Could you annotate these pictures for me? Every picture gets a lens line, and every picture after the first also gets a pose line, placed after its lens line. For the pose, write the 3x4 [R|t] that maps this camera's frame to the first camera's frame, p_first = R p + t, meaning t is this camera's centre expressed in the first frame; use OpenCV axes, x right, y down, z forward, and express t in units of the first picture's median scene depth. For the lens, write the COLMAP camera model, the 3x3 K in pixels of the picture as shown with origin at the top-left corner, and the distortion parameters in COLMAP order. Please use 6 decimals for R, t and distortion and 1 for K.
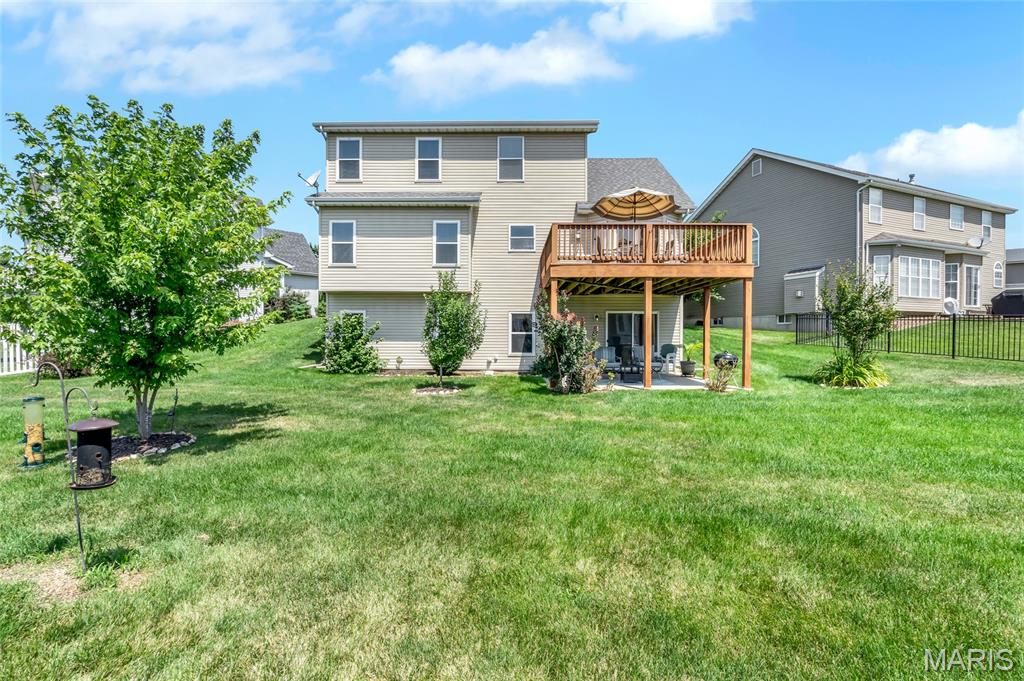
lens RADIAL K [[467.7, 0, 508.2], [0, 467.7, 339.2], [0, 0, 1]] dist [-0.009977, 0.001856]
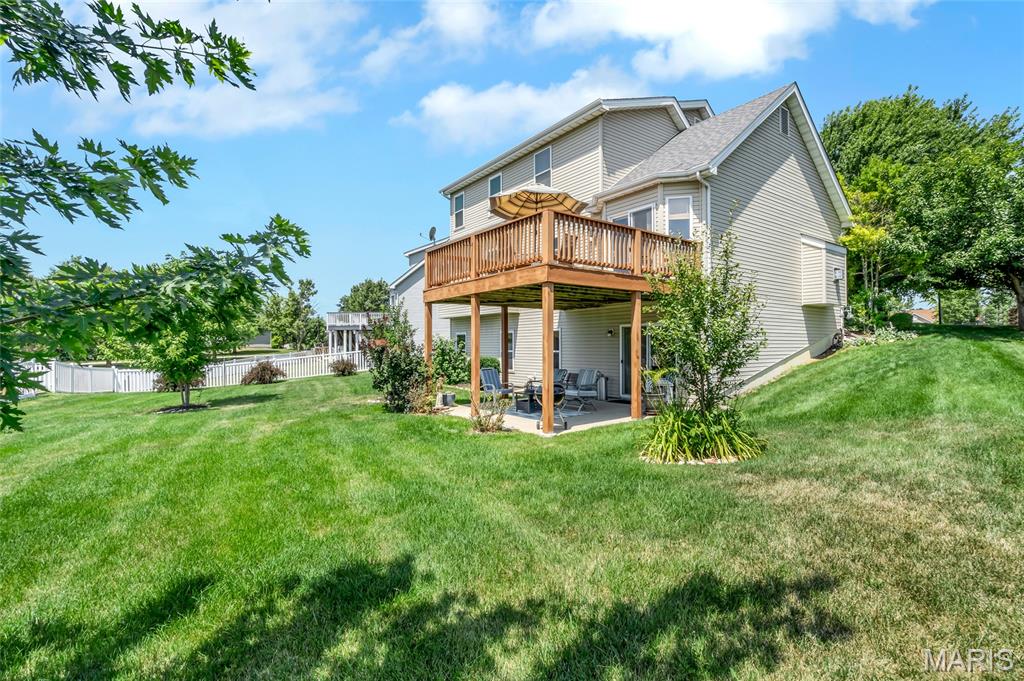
lens RADIAL K [[467.7, 0, 509.8], [0, 467.7, 342.6], [0, 0, 1]] dist [-0.009977, 0.001856]
pose [[0.599812, -0.006788, -0.800112, 0.739093], [-0.002269, 0.999946, -0.010184, -0.020139], [0.800137, 0.007924, 0.599764, 0.358810]]
